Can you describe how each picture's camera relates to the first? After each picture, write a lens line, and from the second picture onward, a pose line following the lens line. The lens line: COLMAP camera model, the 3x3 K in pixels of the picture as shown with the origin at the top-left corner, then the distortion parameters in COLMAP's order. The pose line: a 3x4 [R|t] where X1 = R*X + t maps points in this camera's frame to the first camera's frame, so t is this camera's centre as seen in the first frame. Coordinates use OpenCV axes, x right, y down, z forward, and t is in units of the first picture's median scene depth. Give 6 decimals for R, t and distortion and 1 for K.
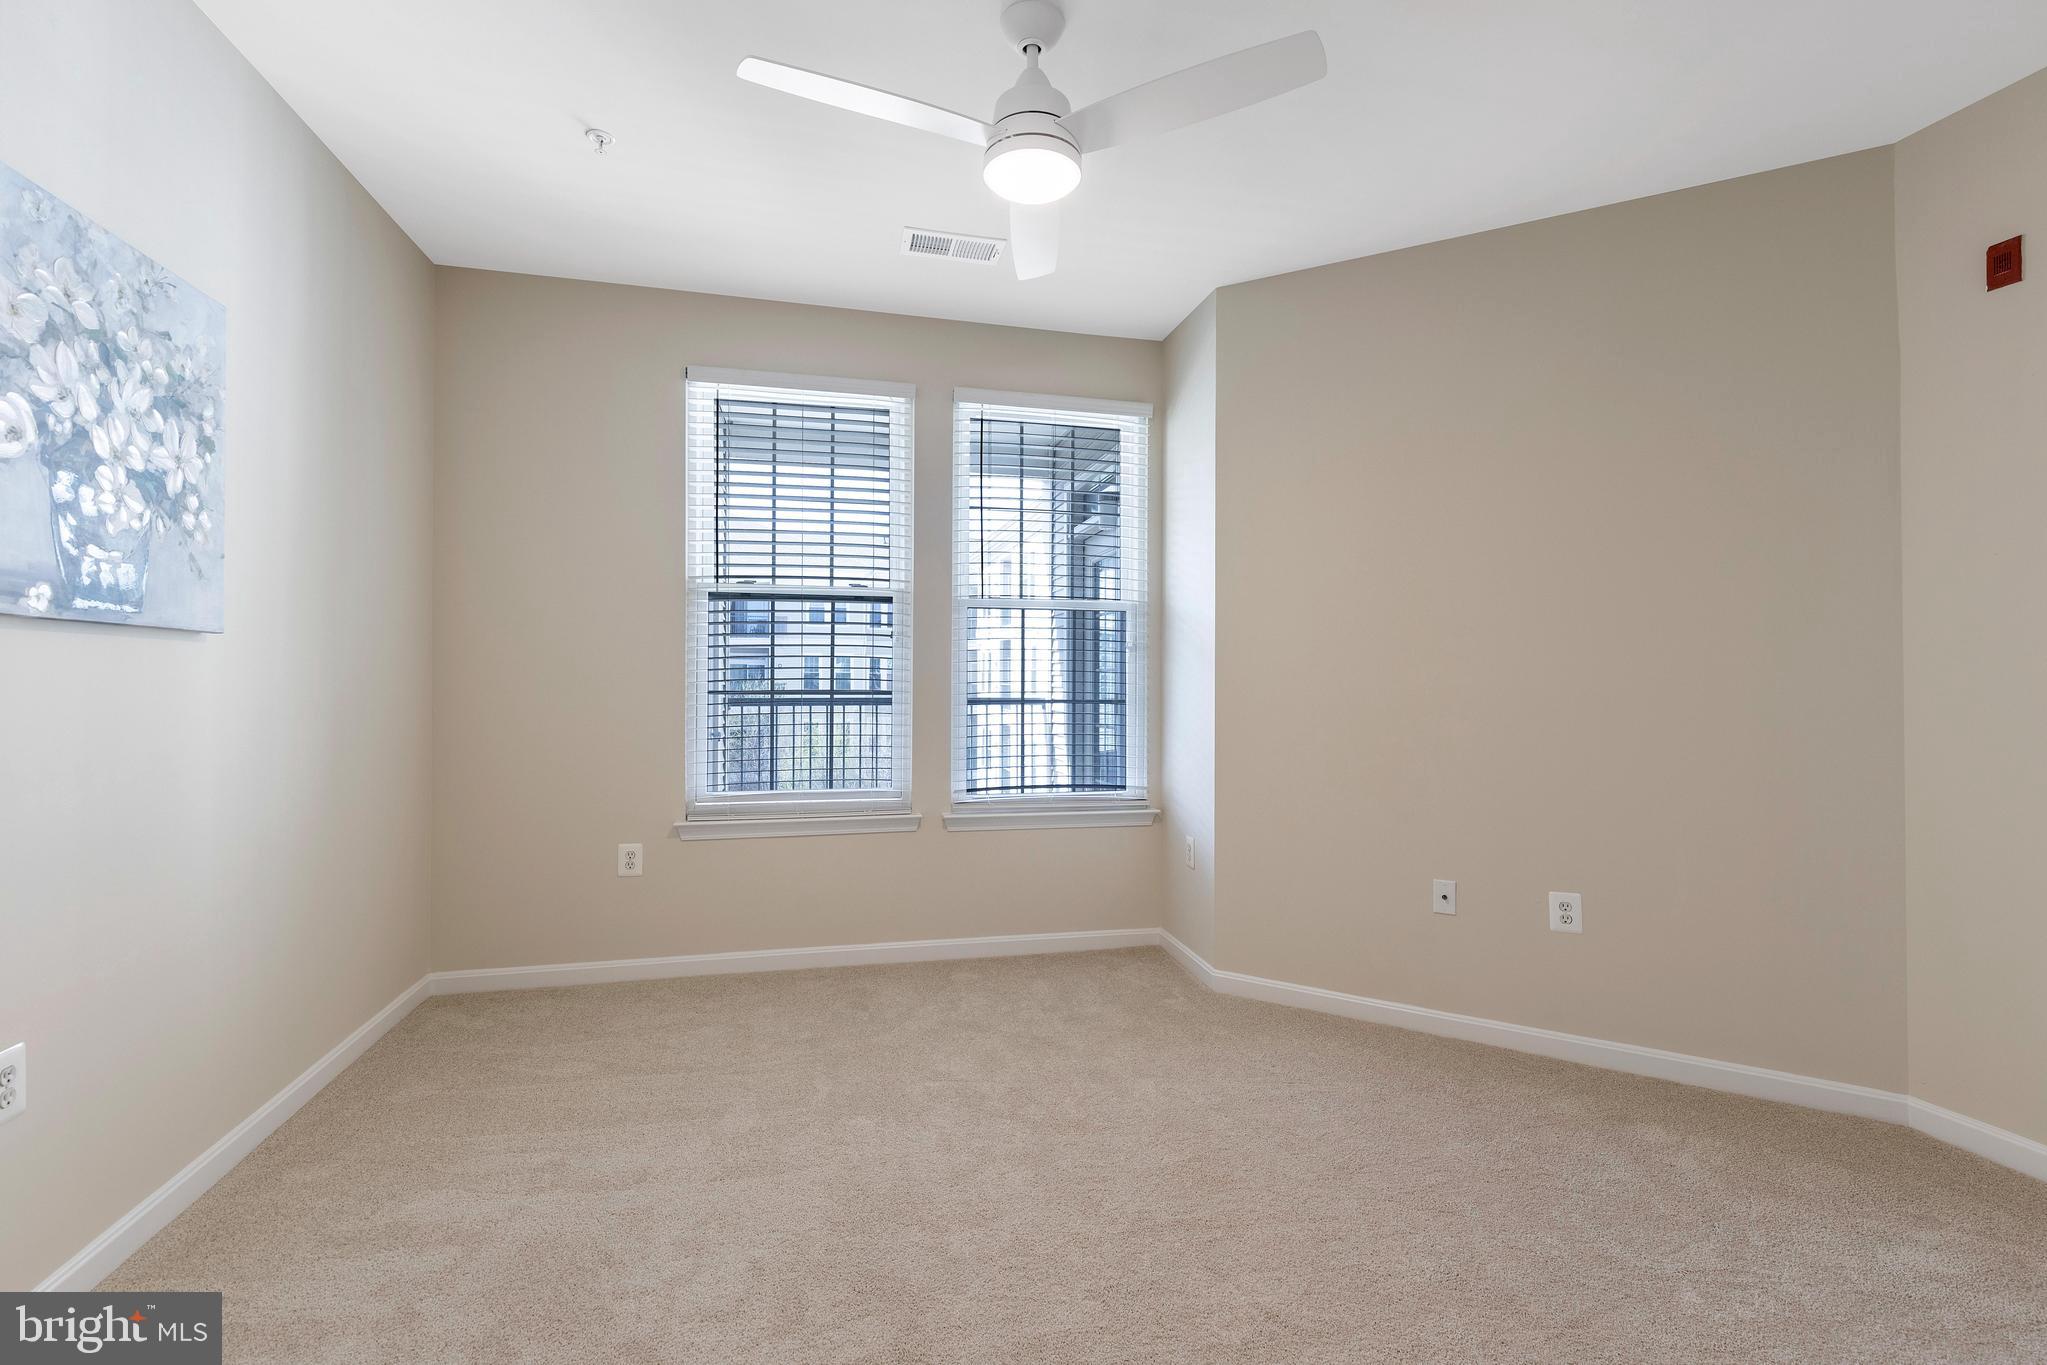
lens RADIAL K [[906.8, 0, 1037.4], [0, 906.8, 672.5], [0, 0, 1]] dist [-0.011207, -0.000408]
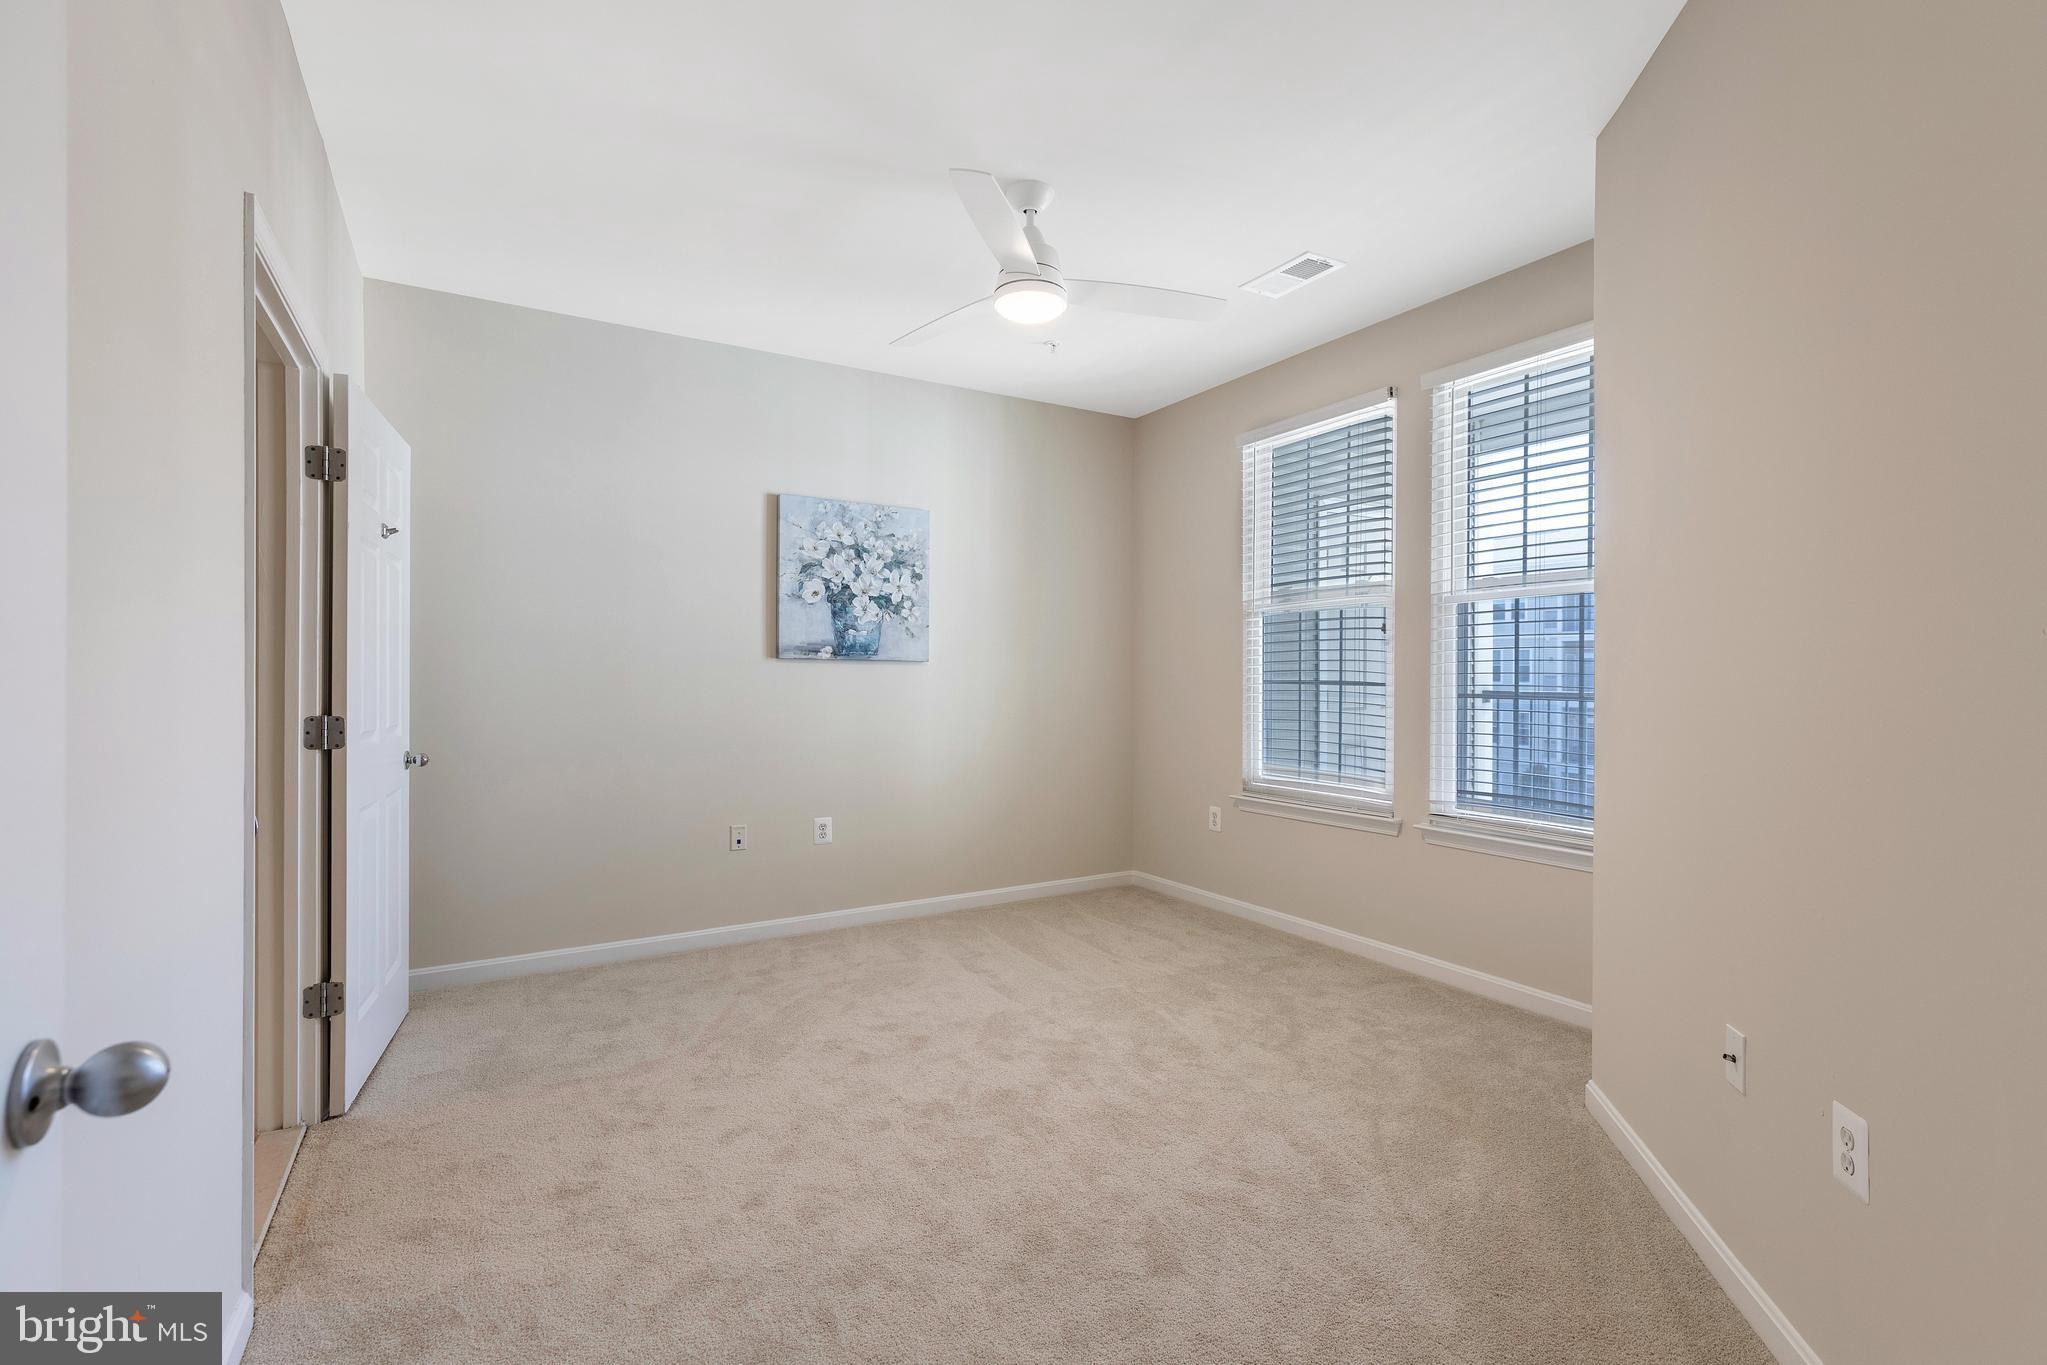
lens RADIAL K [[906.8, 0, 1033.9], [0, 906.8, 680.1], [0, 0, 1]] dist [-0.011207, -0.000408]
pose [[0.291181, -0.002562, -0.956665, 1.371527], [0.006167, 0.999981, -0.000801, 0.005349], [0.956648, -0.005666, 0.291191, 0.654889]]
